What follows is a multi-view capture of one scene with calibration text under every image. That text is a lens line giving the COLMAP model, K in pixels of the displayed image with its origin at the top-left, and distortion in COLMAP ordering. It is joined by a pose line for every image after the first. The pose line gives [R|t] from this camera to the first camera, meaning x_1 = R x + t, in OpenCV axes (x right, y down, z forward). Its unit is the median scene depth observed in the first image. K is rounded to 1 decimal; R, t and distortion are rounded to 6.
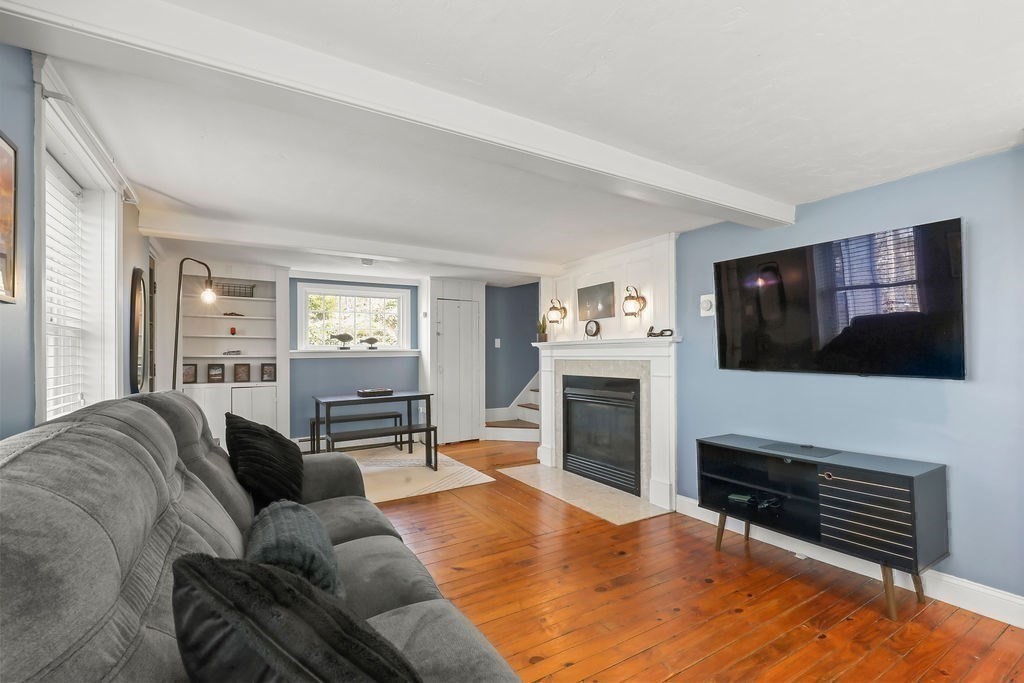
lens RADIAL K [[459.9, 0, 513.6], [0, 459.9, 350.7], [0, 0, 1]] dist [-0.001104, -0.000775]
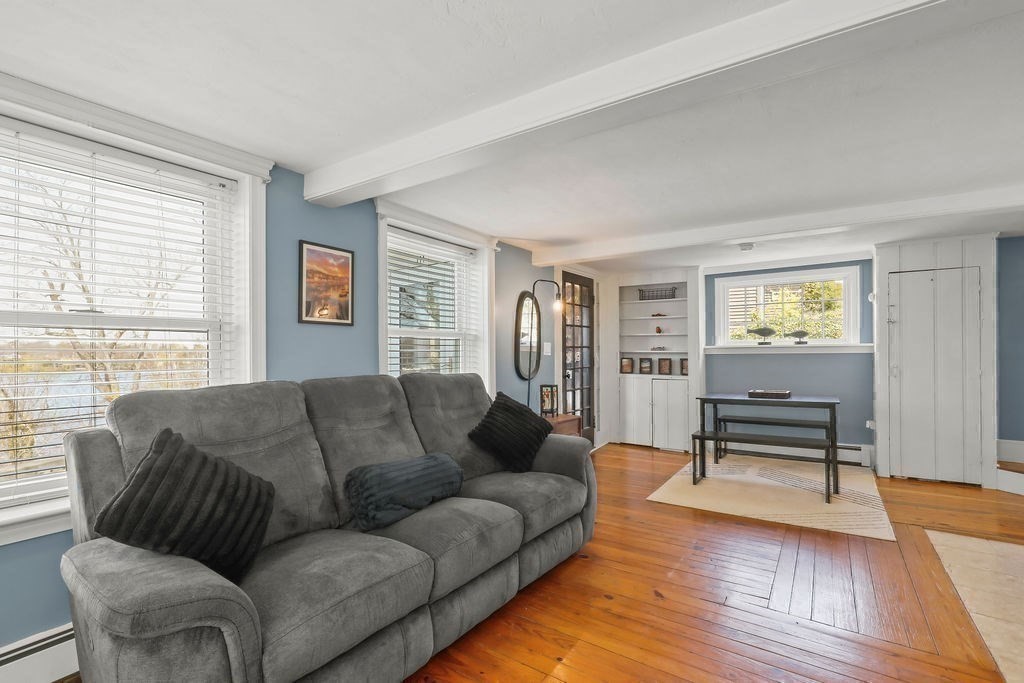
lens RADIAL K [[459.9, 0, 513.6], [0, 459.9, 350.7], [0, 0, 1]] dist [-0.001104, -0.000775]
pose [[0.413356, 0.001069, -0.910569, 0.299698], [0.005341, 0.999979, 0.003598, 0.003508], [0.910554, -0.006351, 0.413341, 0.206709]]
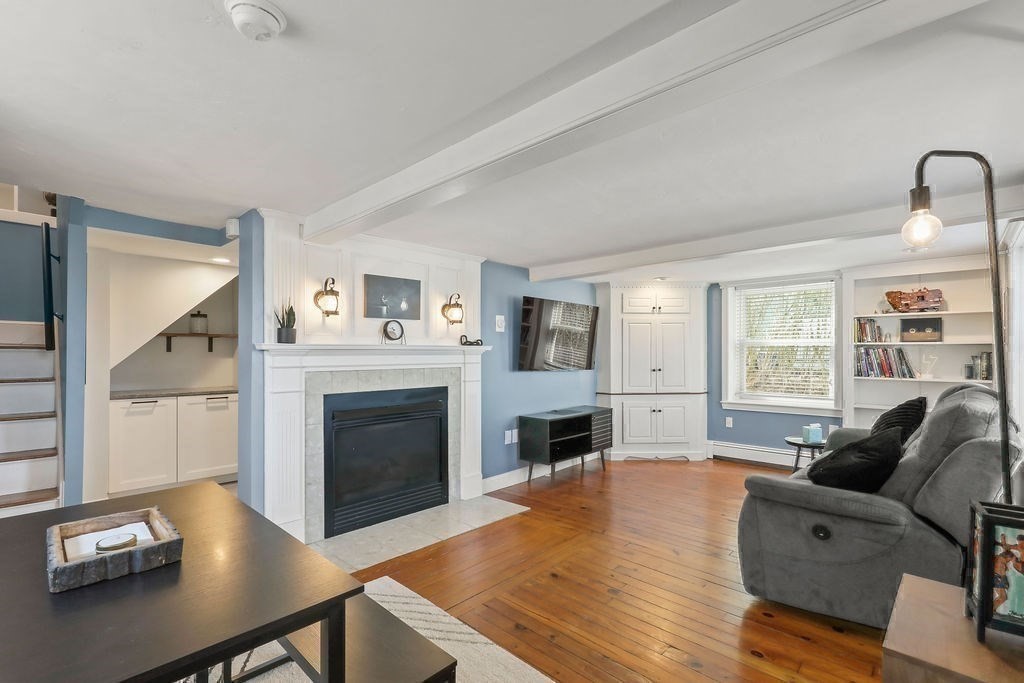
lens RADIAL K [[469.5, 0, 513.9], [0, 469.5, 351.5], [0, 0, 1]] dist [0.000840, -0.000218]
pose [[-0.261944, 0.005336, 0.965068, -0.603266], [-0.007783, 0.999941, -0.007641, -0.005969], [-0.965052, -0.009513, -0.261887, 0.899890]]
